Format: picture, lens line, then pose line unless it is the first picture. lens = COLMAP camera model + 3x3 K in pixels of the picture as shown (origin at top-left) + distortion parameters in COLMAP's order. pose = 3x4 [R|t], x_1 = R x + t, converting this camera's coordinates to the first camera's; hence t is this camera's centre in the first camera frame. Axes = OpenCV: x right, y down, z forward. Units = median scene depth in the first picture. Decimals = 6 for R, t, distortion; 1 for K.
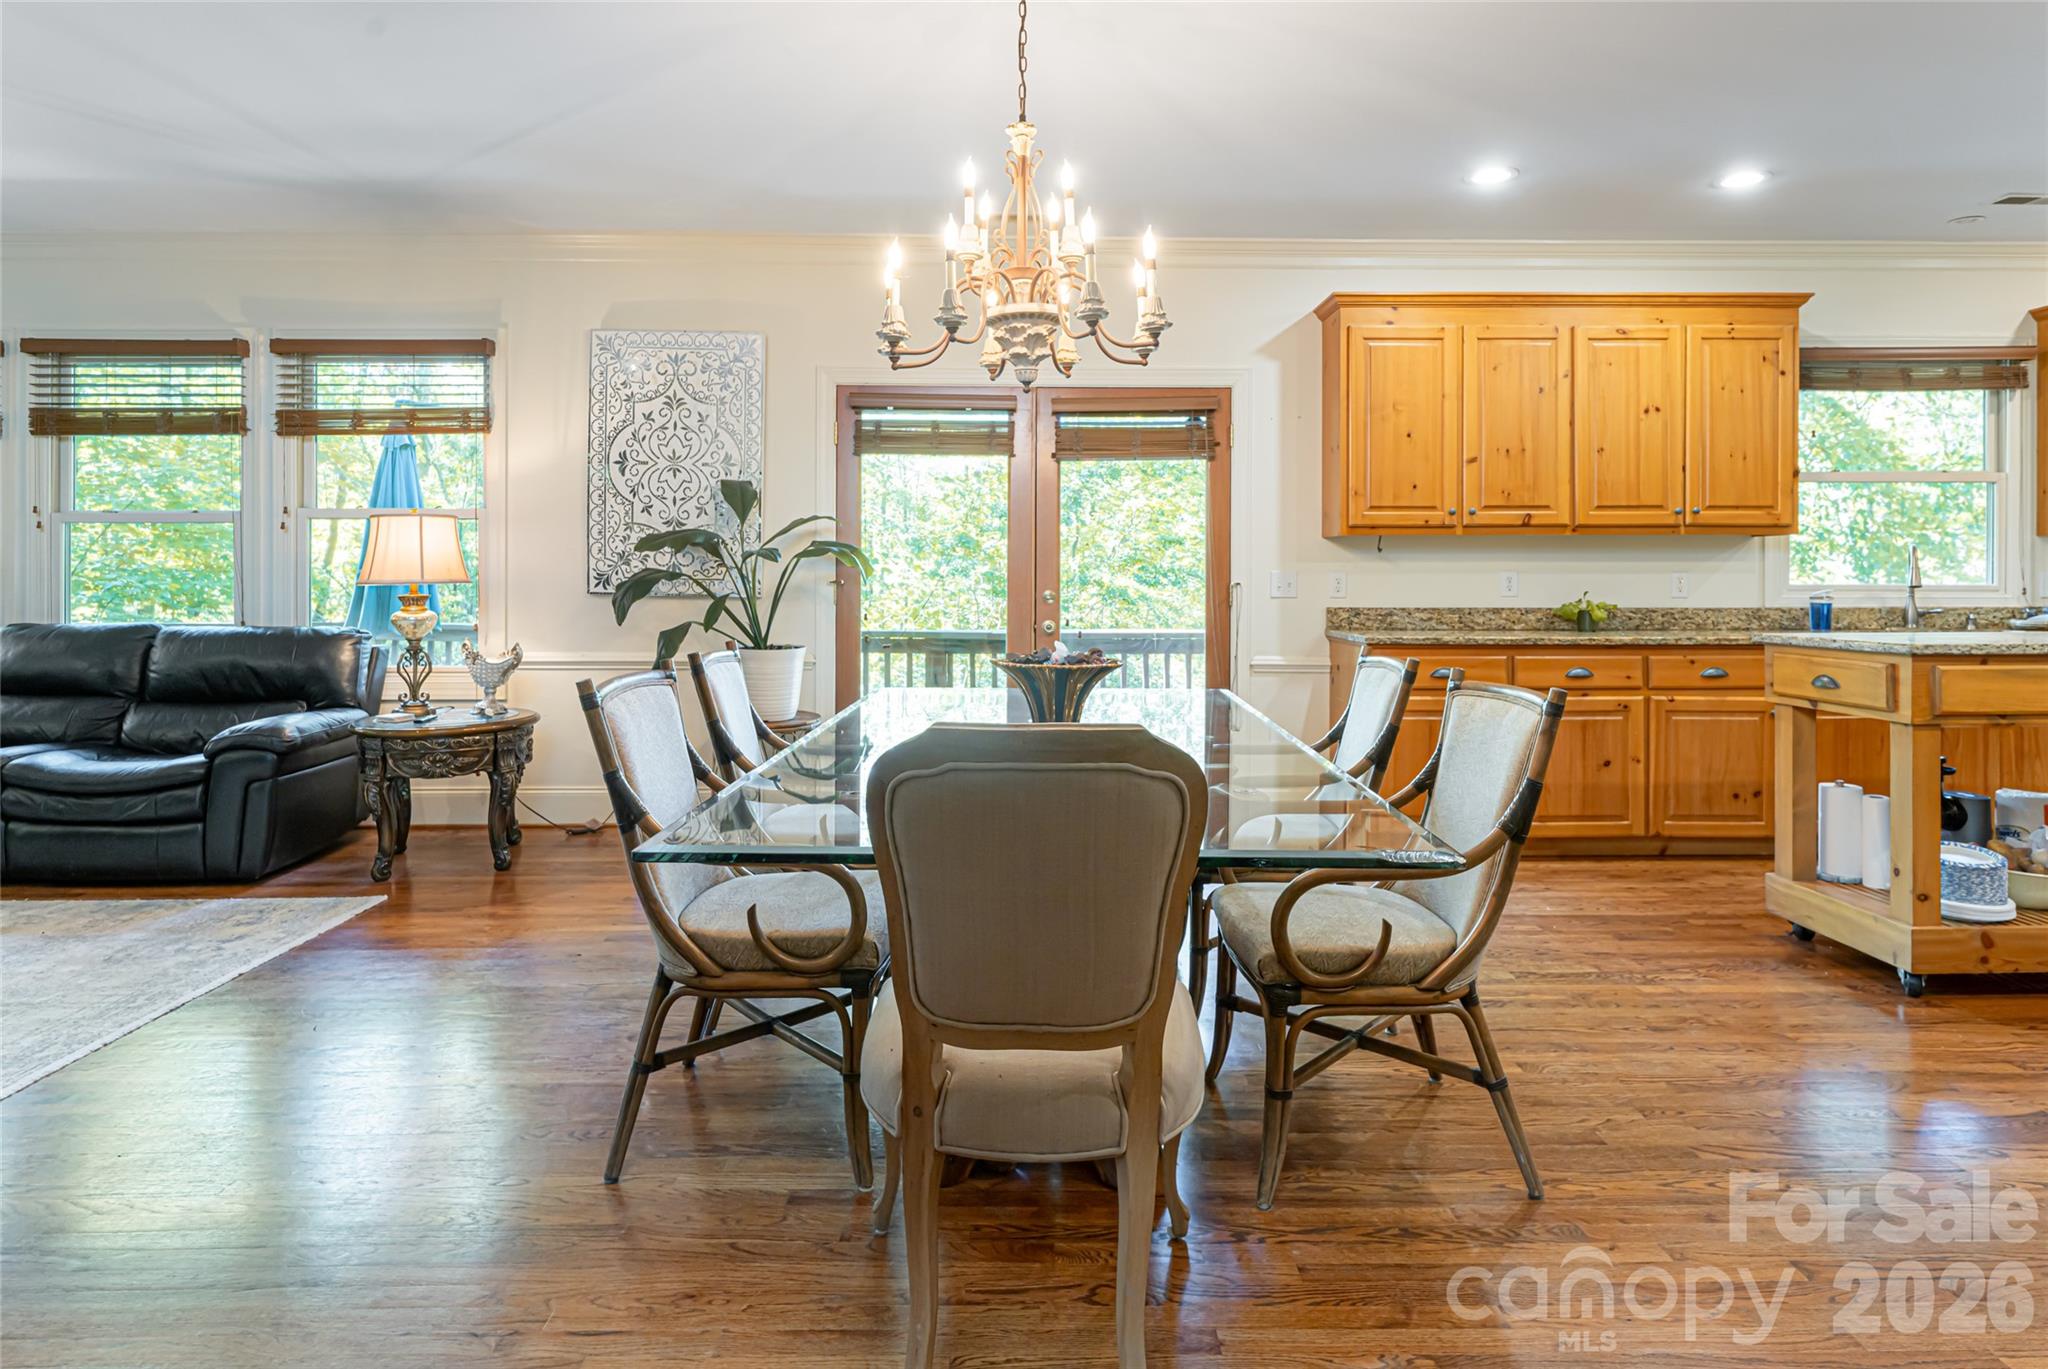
lens RADIAL K [[1129.6, 0, 1027.5], [0, 1129.6, 577.3], [0, 0, 1]] dist [-0.006561, 0.000492]
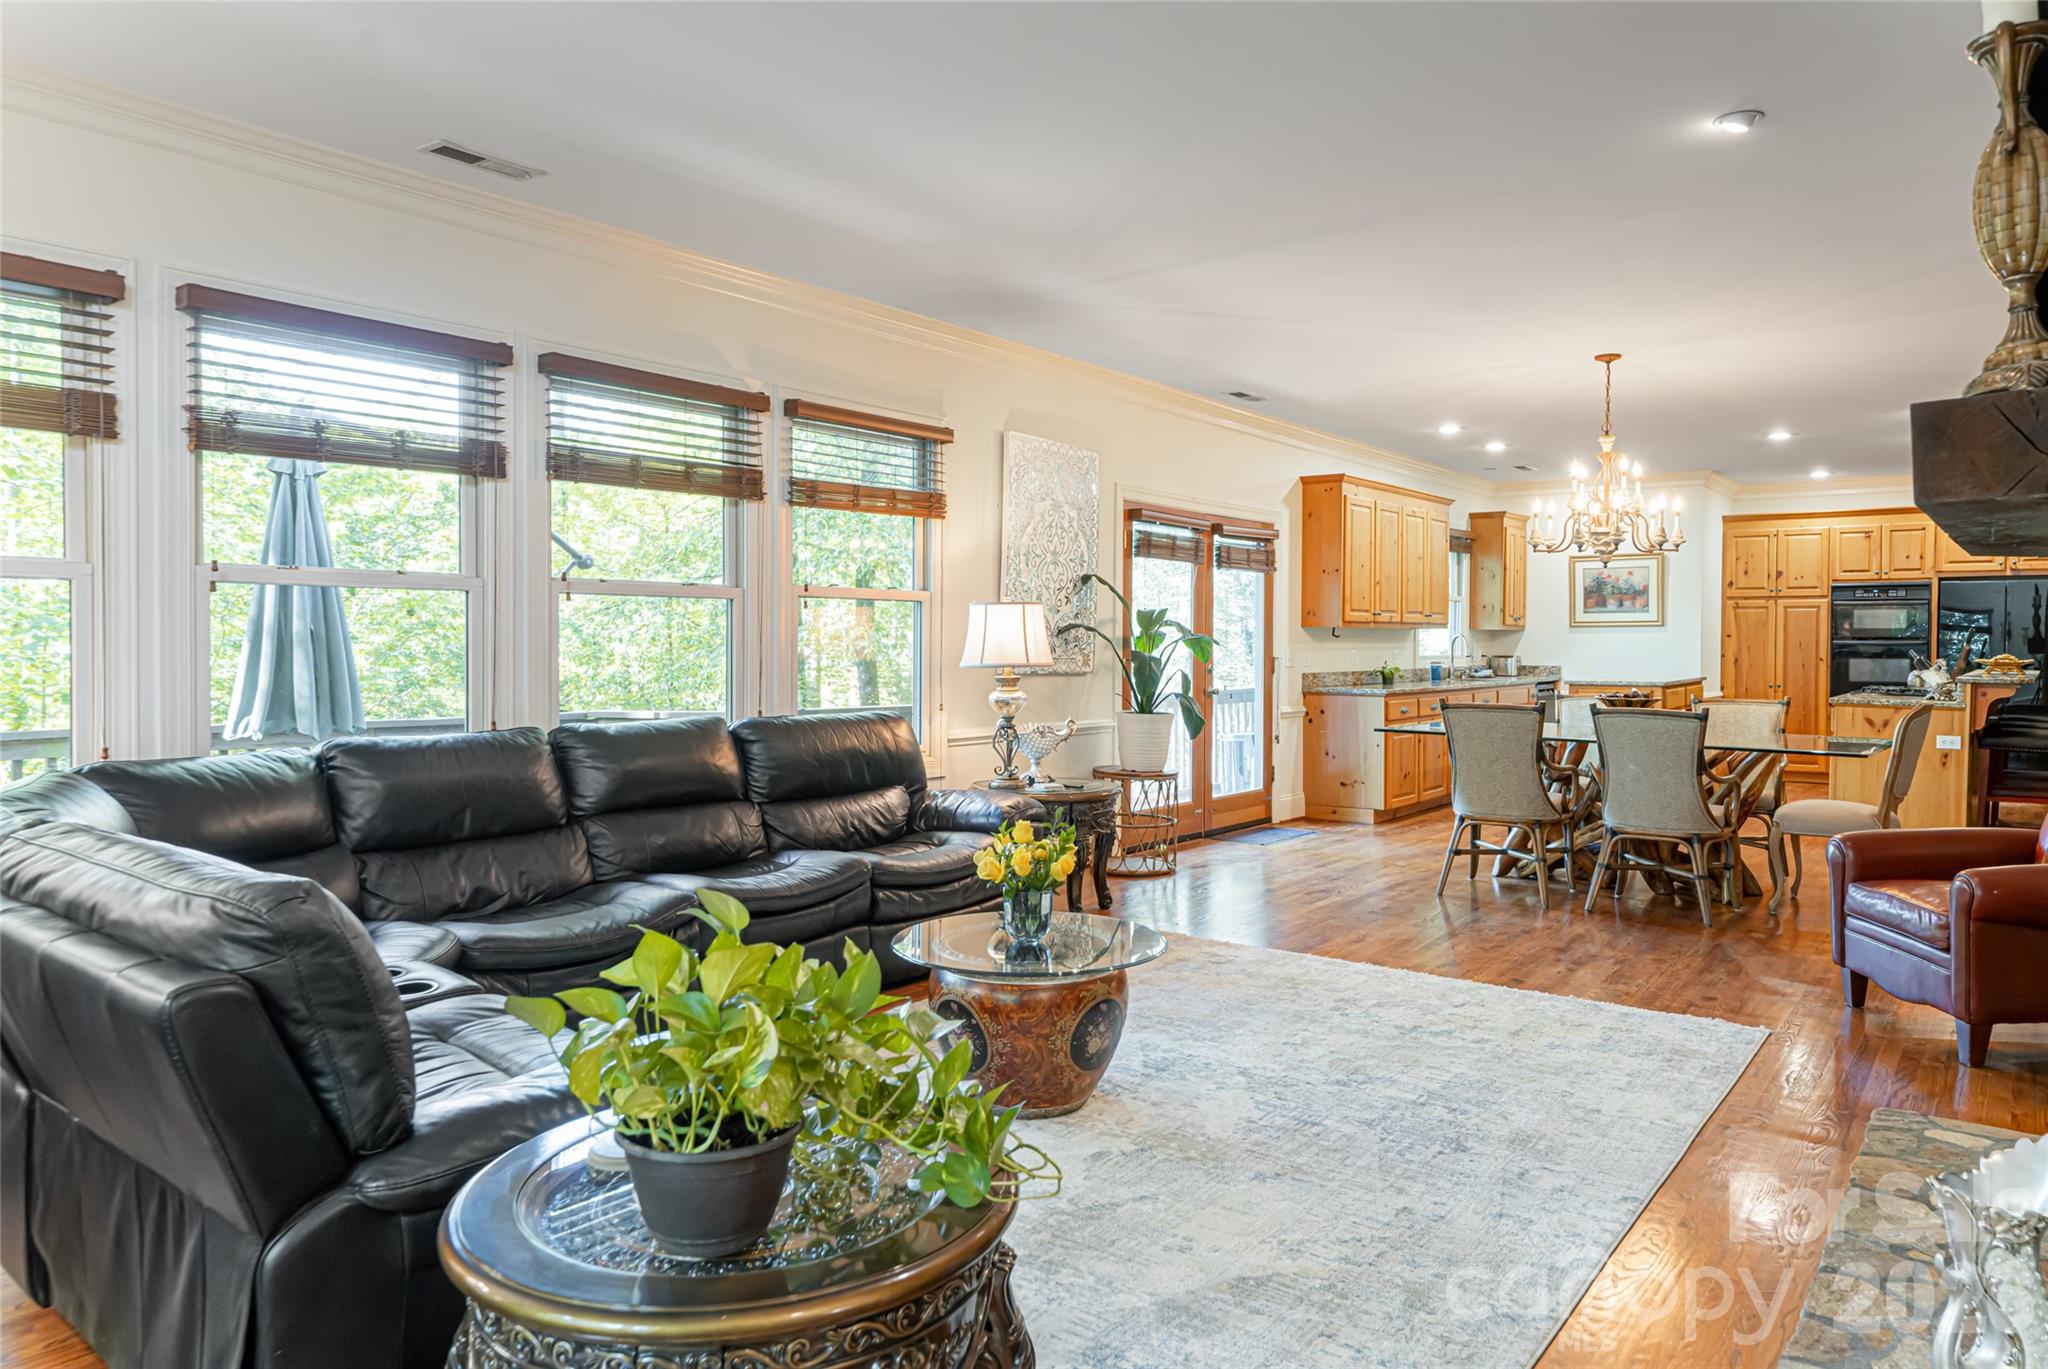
lens RADIAL K [[1332.2, 0, 1031.1], [0, 1332.2, 661.6], [0, 0, 1]] dist [-0.006344, -0.002014]
pose [[0.616862, -0.011299, 0.786990, -1.474862], [-0.001988, 0.999871, 0.015913, -0.017453], [-0.787069, -0.011381, 0.616760, 0.188876]]
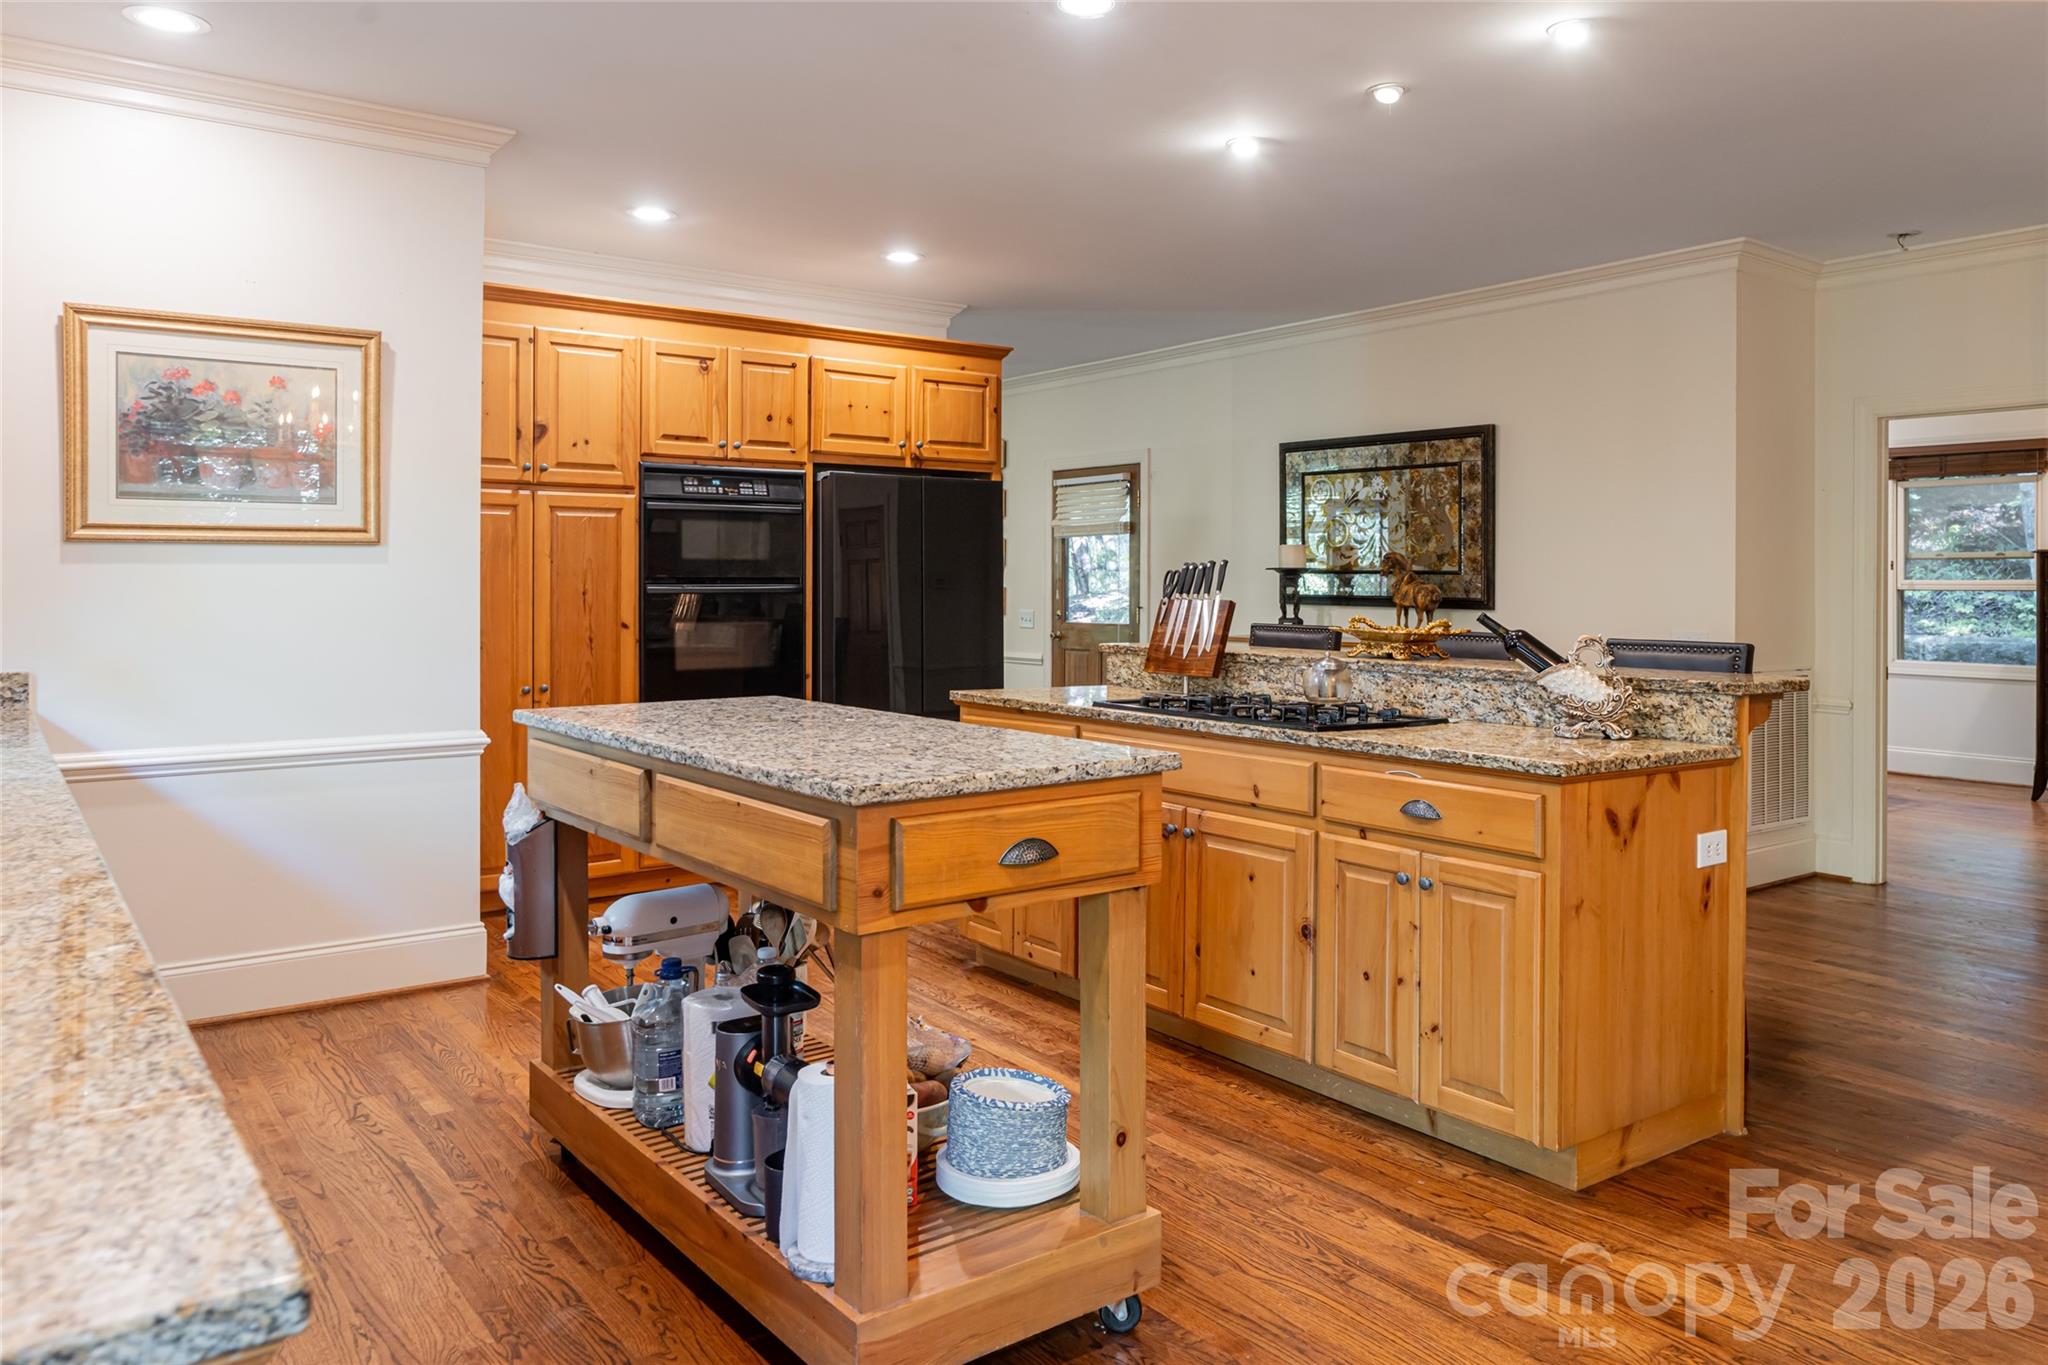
lens RADIAL K [[1426.8, 0, 1059.3], [0, 1426.8, 596.5], [0, 0, 1]] dist [0.002858, -0.001089]
pose [[-0.595645, -0.008851, 0.803199, 0.121738], [-0.000416, 0.999943, 0.010710, -0.022328], [-0.803248, 0.006045, -0.595614, 0.955594]]
